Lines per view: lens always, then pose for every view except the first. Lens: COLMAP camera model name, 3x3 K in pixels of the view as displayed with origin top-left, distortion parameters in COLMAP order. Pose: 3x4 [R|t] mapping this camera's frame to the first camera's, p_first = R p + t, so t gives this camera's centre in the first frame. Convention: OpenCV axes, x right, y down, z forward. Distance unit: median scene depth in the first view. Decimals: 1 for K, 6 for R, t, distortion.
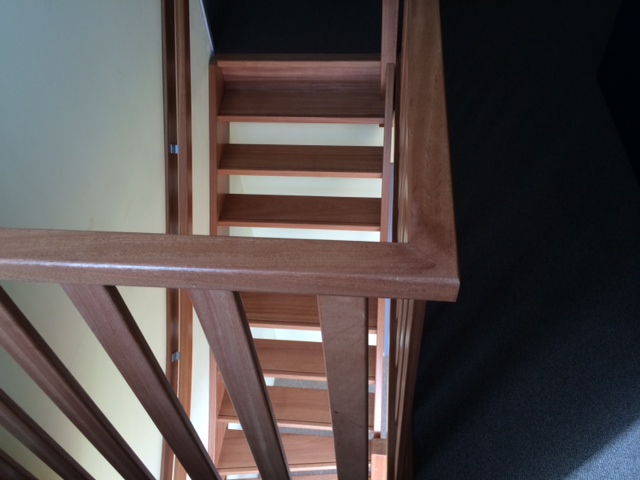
lens RADIAL K [[544.8, 0, 320.0], [0, 544.8, 240.0], [0, 0, 1]] dist [0.009816, -0.005387]
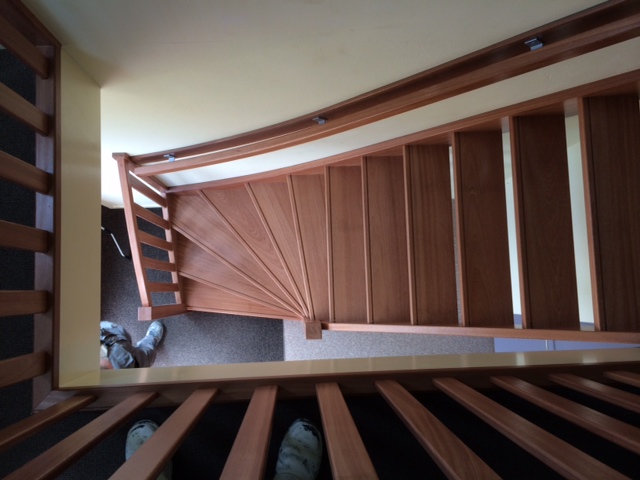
lens RADIAL K [[544.8, 0, 320.0], [0, 544.8, 240.0], [0, 0, 1]] dist [0.009816, -0.005387]
pose [[0.142904, 0.989580, -0.017579, -0.037665], [-0.764265, 0.121617, 0.633332, -0.287887], [0.628871, -0.077070, 0.773681, 0.208938]]
